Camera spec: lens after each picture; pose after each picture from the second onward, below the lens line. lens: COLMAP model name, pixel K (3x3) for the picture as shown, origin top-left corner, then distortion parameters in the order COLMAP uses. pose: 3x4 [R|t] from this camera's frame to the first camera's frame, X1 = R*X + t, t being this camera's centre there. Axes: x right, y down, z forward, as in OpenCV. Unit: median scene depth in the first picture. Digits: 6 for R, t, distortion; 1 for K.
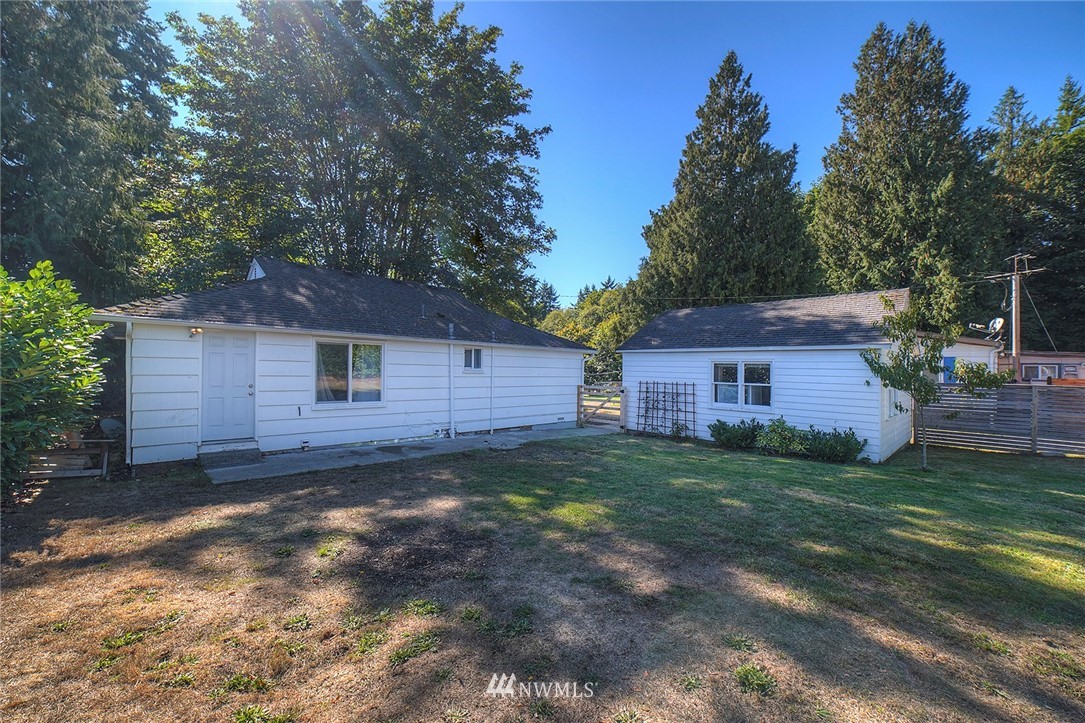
lens RADIAL K [[427.9, 0, 544.8], [0, 427.9, 369.1], [0, 0, 1]] dist [-0.006317, 0.000243]
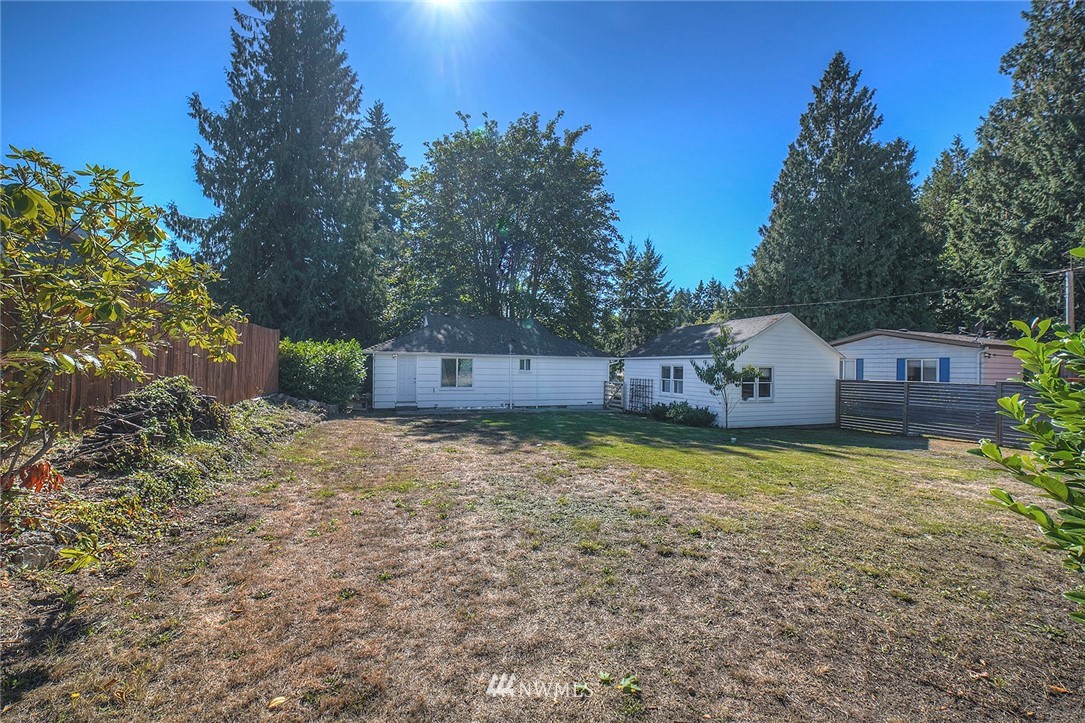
lens RADIAL K [[428.1, 0, 538.9], [0, 428.1, 354.4], [0, 0, 1]] dist [-0.000155, 0.000092]
pose [[0.910199, -0.019508, -0.413711, 0.582876], [0.004300, 0.999281, -0.037658, -0.000427], [0.414148, 0.032497, 0.909629, -0.549155]]
